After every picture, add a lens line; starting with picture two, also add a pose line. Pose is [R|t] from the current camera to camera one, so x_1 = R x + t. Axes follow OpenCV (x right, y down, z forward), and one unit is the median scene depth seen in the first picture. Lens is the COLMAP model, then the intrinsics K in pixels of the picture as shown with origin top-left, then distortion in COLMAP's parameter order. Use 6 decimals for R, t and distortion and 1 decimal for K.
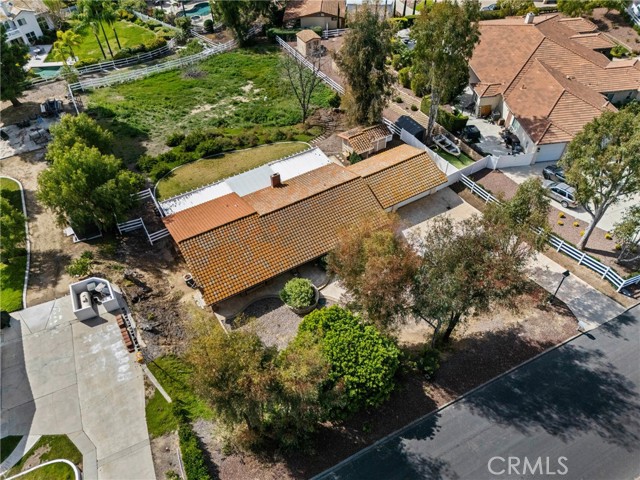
lens RADIAL K [[474.5, 0, 320.0], [0, 474.5, 240.0], [0, 0, 1]] dist [0.066881, -0.054335]
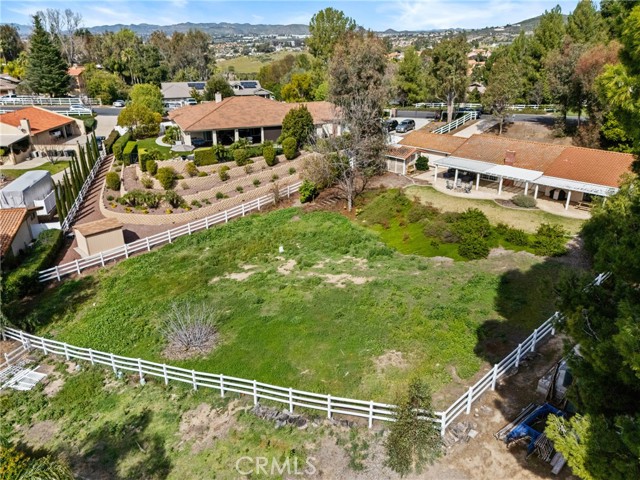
lens RADIAL K [[476.7, 0, 320.0], [0, 476.7, 240.0], [0, 0, 1]] dist [0.096918, -0.113549]
pose [[-0.252310, -0.365417, 0.895997, -1.044466], [0.715278, 0.553193, 0.427030, -0.809704], [-0.651703, 0.748631, 0.121798, 1.321478]]
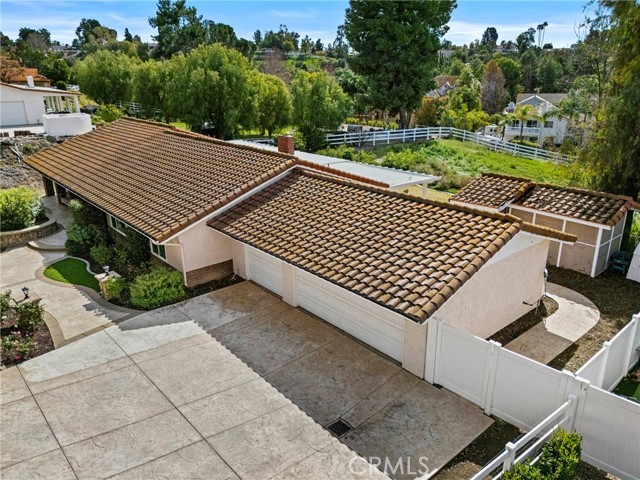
lens RADIAL K [[474.5, 0, 320.0], [0, 474.5, 240.0], [0, 0, 1]] dist [0.066881, -0.054335]
pose [[0.186732, 0.337434, -0.922643, 0.455032], [-0.719494, 0.686448, 0.105435, -0.145358], [0.668924, 0.644148, 0.370963, 0.921902]]
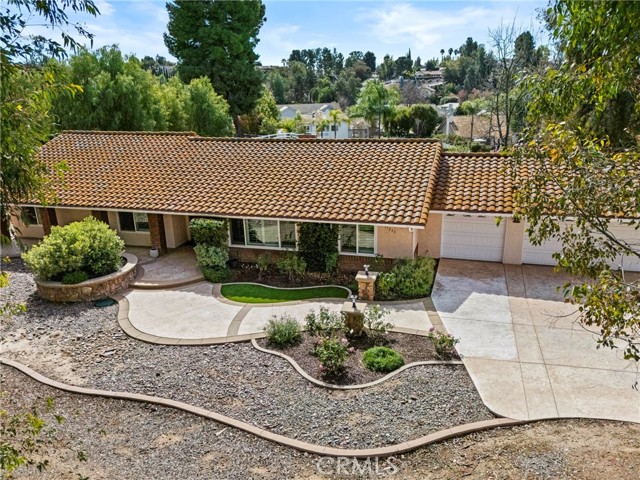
lens RADIAL K [[493.2, 0, 319.9], [0, 493.2, 229.6], [0, 0, 1]] dist [0.062683, -0.066528]
pose [[0.684350, 0.203947, -0.700051, 0.326080], [-0.526571, 0.802343, -0.281013, 0.094202], [0.504369, 0.560938, 0.656476, 0.722054]]
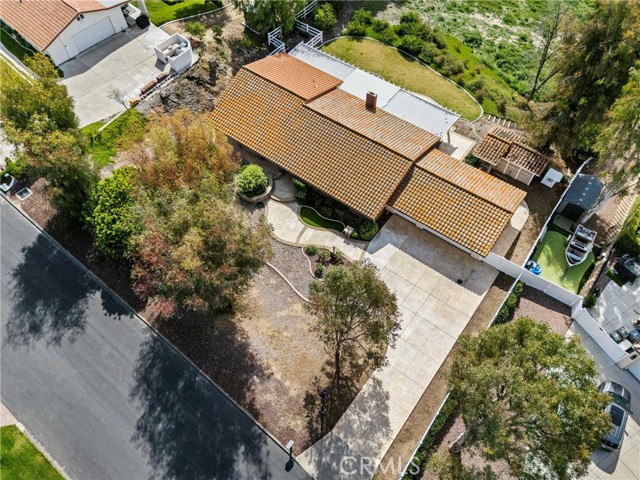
lens RADIAL K [[474.5, 0, 320.0], [0, 474.5, 240.0], [0, 0, 1]] dist [0.066881, -0.054335]
pose [[0.393480, 0.782117, -0.483184, 0.523452], [-0.668696, 0.604165, 0.433395, -0.300433], [0.630888, 0.152571, 0.760725, 0.305742]]
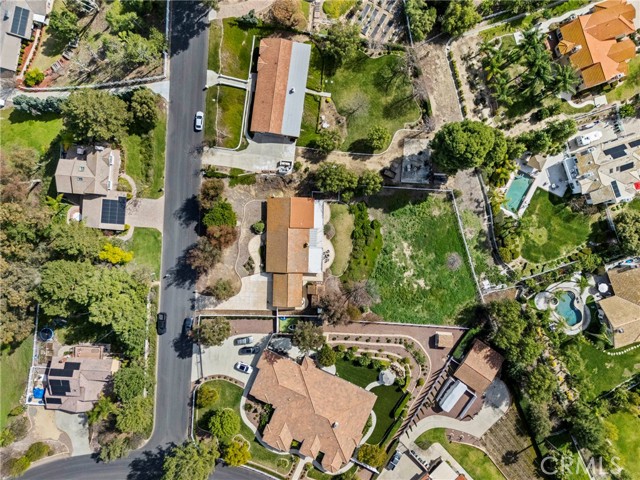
lens RADIAL K [[474.5, 0, 320.0], [0, 474.5, 240.0], [0, 0, 1]] dist [0.066881, -0.054335]
pose [[-0.525817, 0.849810, 0.036597, -0.242582], [-0.597415, -0.399590, 0.695286, -1.898338], [0.605485, 0.343730, 0.717800, -0.729568]]
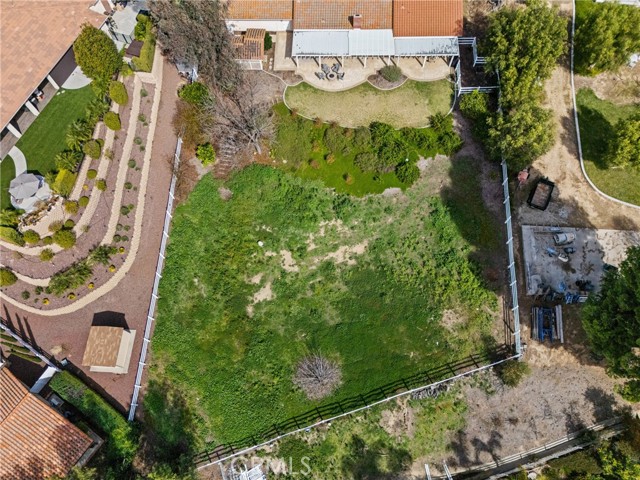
lens RADIAL K [[476.7, 0, 320.0], [0, 476.7, 240.0], [0, 0, 1]] dist [0.096918, -0.113549]
pose [[-0.849823, -0.475328, 0.227739, -0.526750], [0.409918, -0.324442, 0.852470, -1.304196], [-0.331314, 0.817802, 0.470564, 0.946039]]
